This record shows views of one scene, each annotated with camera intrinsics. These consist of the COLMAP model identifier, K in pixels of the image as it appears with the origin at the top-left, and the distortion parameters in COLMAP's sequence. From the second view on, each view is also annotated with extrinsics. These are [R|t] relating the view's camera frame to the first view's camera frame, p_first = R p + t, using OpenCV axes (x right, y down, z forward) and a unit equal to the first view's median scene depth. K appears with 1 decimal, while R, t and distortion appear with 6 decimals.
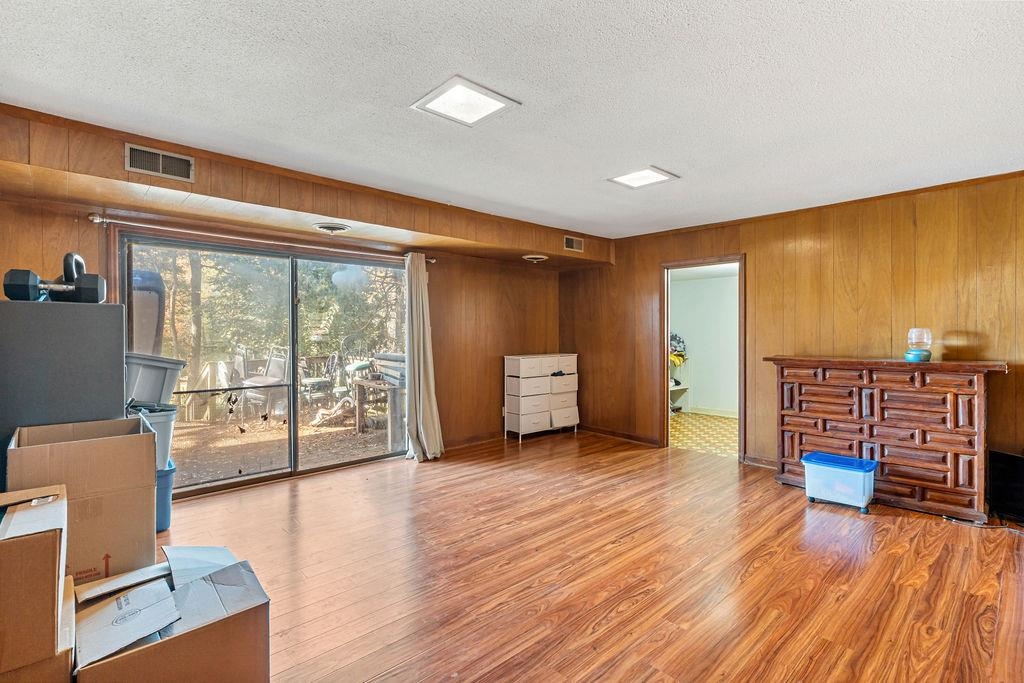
lens RADIAL K [[491.5, 0, 510.6], [0, 491.5, 337.3], [0, 0, 1]] dist [0.000523, 0.000053]
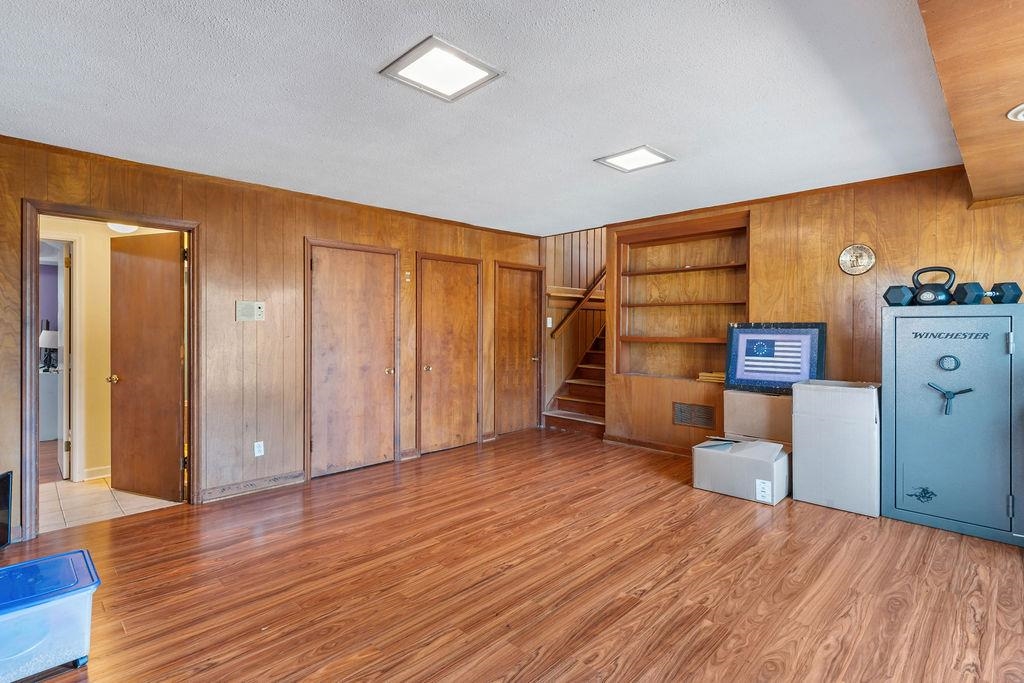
lens RADIAL K [[491.5, 0, 513.6], [0, 491.5, 334.1], [0, 0, 1]] dist [0.000523, 0.000053]
pose [[-0.999453, 0.001005, -0.033065, 0.233810], [0.000435, 0.999851, 0.017233, -0.012880], [0.033077, 0.017209, -0.999305, 1.894682]]
